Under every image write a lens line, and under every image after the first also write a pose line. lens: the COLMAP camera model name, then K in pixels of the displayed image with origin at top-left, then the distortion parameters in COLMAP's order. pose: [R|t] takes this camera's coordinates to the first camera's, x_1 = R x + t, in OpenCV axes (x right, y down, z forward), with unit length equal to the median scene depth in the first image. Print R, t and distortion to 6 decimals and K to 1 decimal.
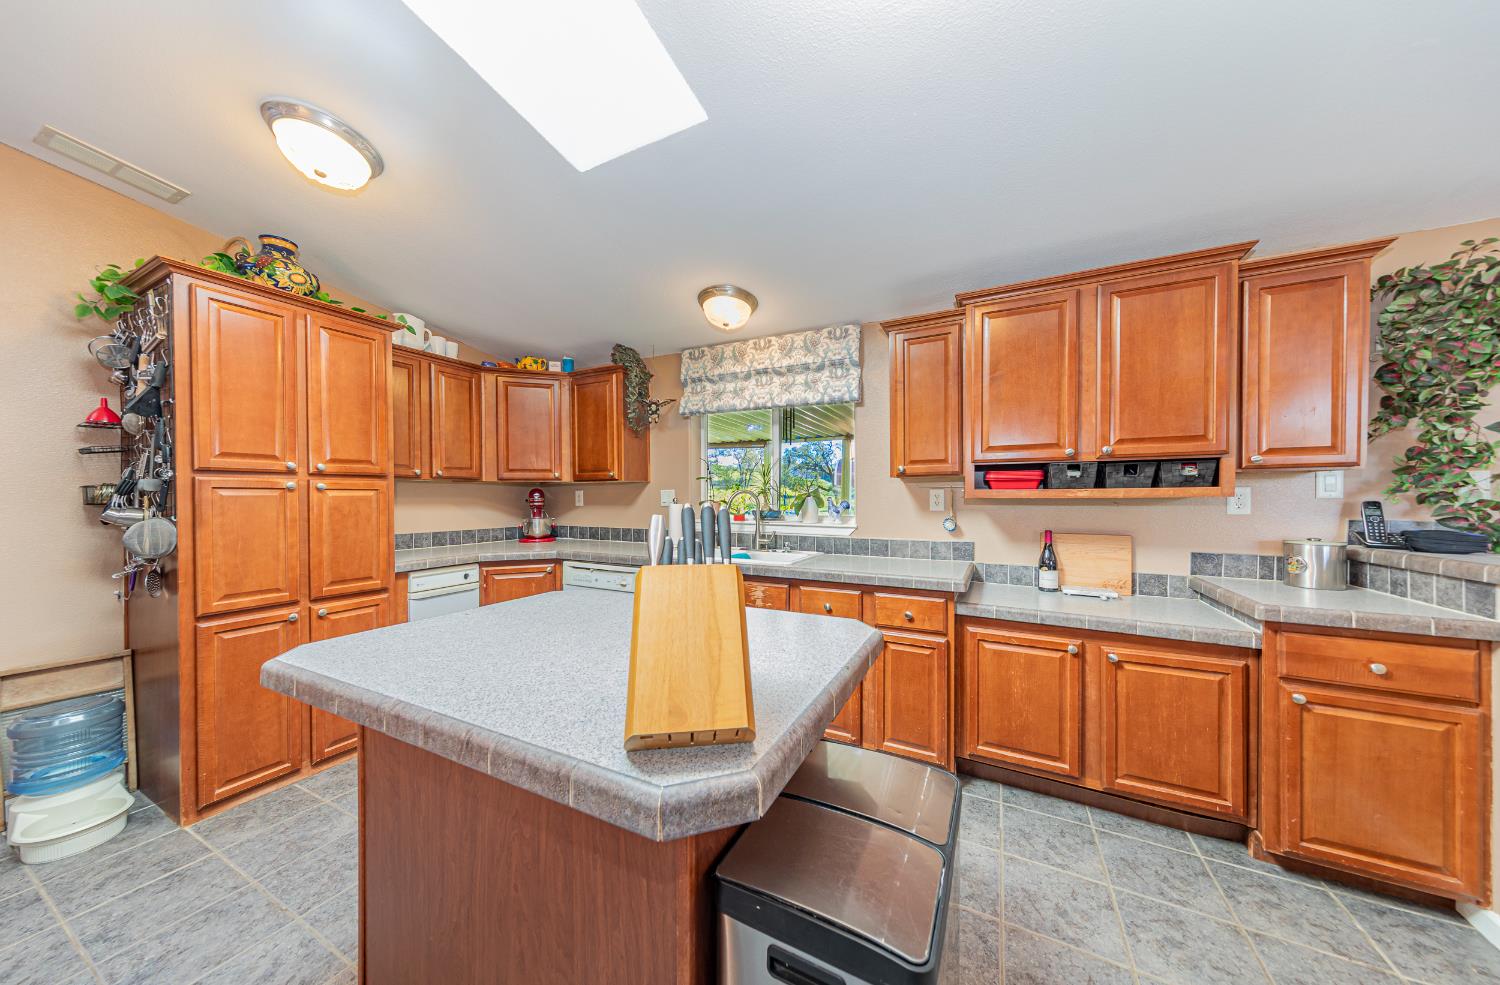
lens RADIAL K [[466.5, 0, 764.3], [0, 466.5, 499.3], [0, 0, 1]] dist [0.008138, -0.000013]
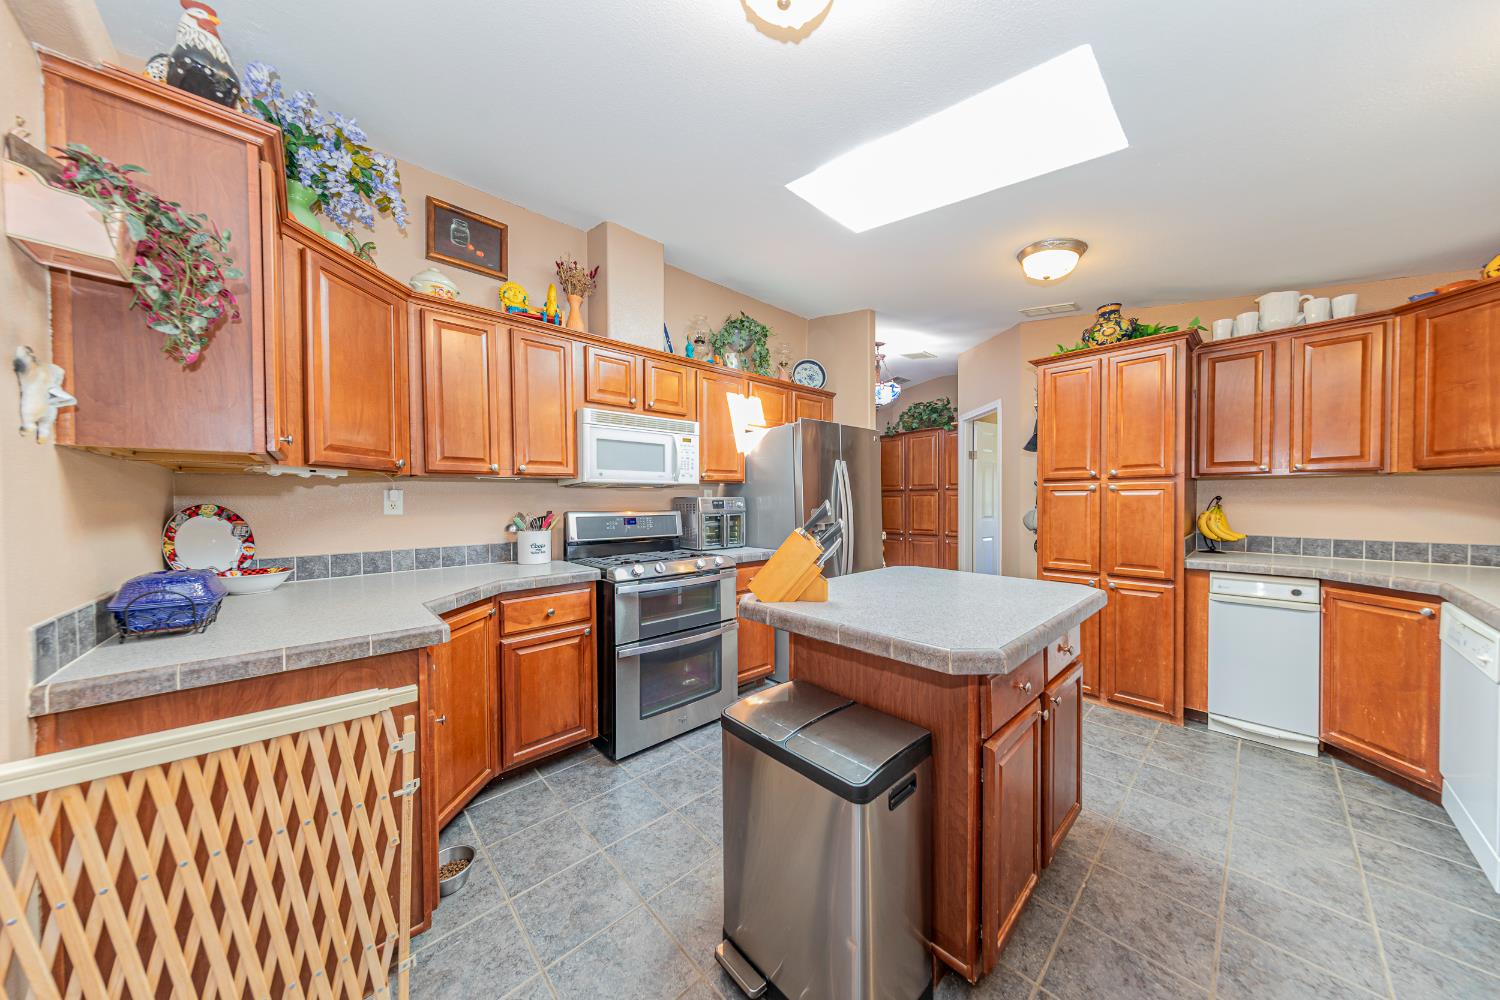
lens RADIAL K [[469.7, 0, 745.3], [0, 469.7, 508.2], [0, 0, 1]] dist [0.006320, 0.000064]
pose [[-0.372481, 0.014571, -0.927926, 0.593950], [-0.005739, 0.999821, 0.018004, 0.010073], [0.928022, 0.012032, -0.372331, 0.510948]]
